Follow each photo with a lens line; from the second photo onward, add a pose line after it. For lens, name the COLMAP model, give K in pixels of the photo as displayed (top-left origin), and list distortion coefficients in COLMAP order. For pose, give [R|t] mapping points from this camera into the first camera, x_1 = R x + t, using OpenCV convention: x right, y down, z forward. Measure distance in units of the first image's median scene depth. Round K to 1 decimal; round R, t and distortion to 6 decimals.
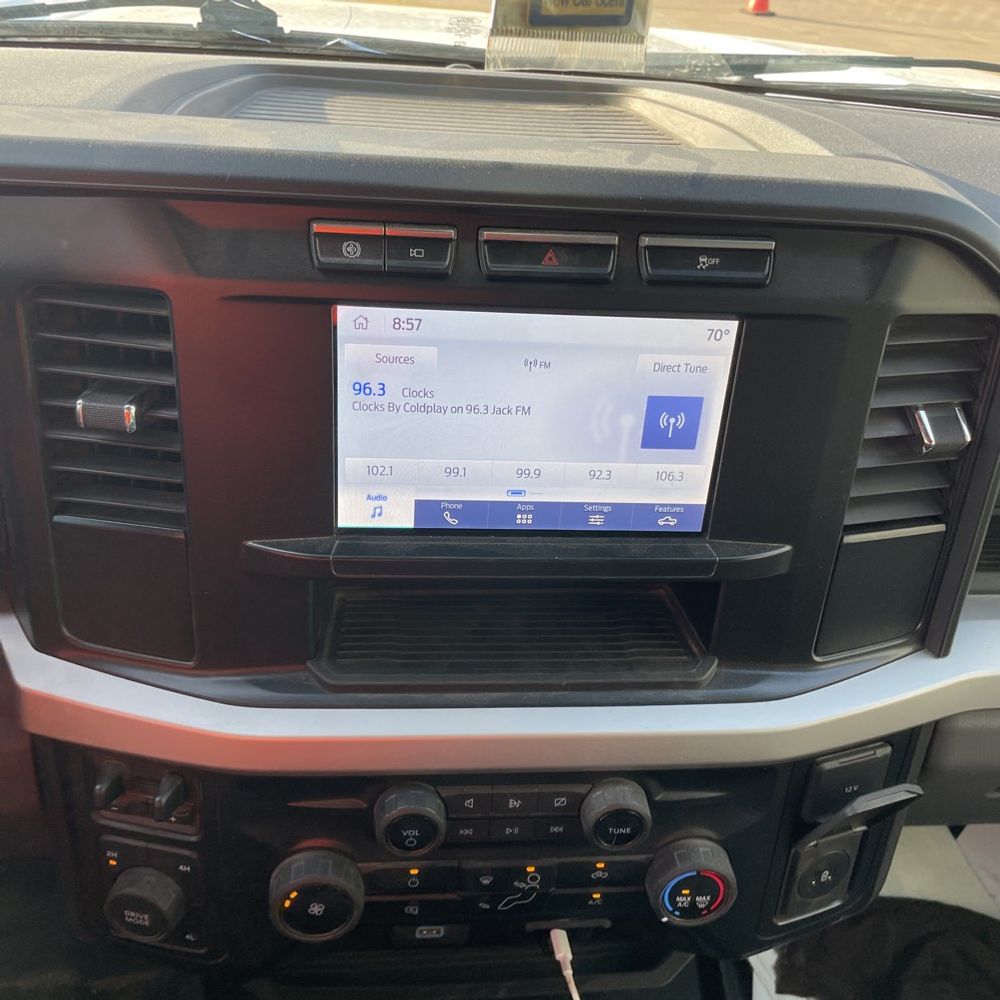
lens RADIAL K [[1012.0, 0, 500.0], [0, 1012.0, 500.0], [0, 0, 1]] dist [0.097576, -0.133755]
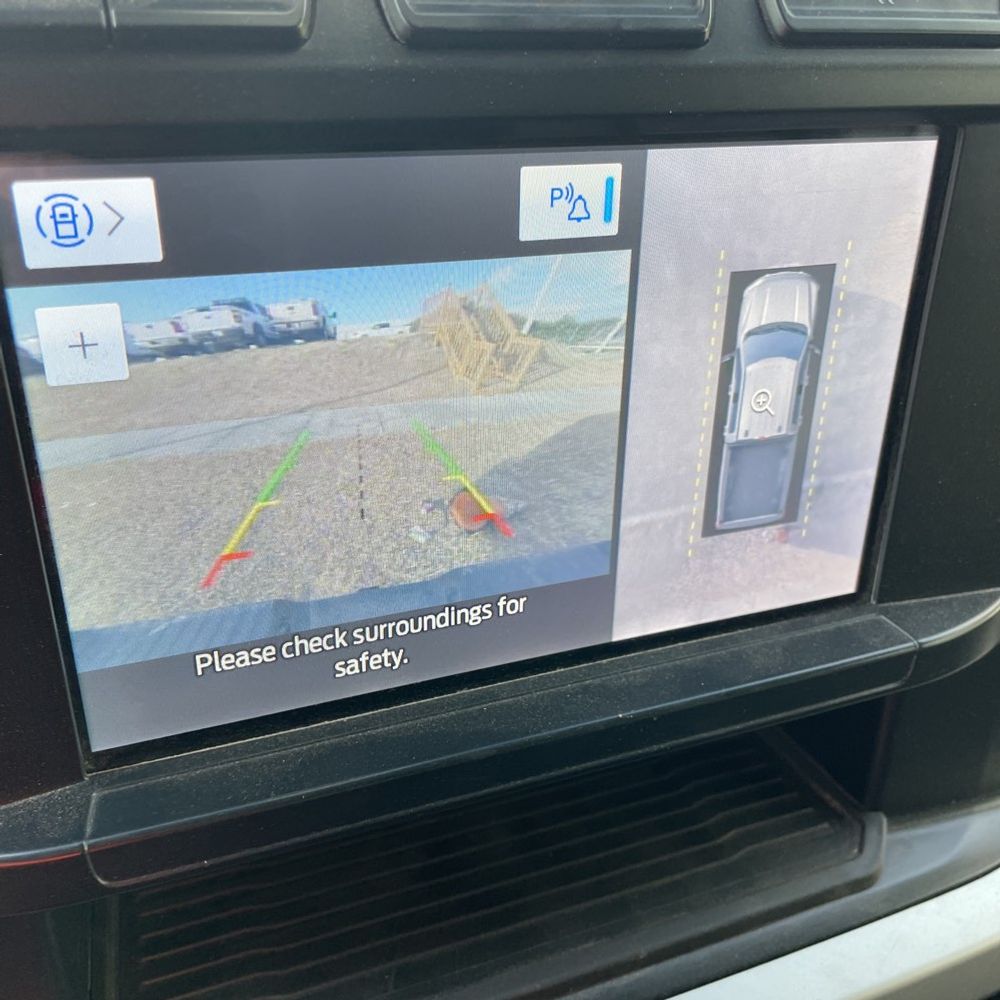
lens RADIAL K [[1012.0, 0, 500.0], [0, 1012.0, 500.0], [0, 0, 1]] dist [0.097576, -0.133755]
pose [[0.962522, -0.161617, 0.217786, -0.077126], [0.165196, 0.986259, 0.001798, -0.045076], [-0.215084, 0.034247, 0.975995, 0.563427]]
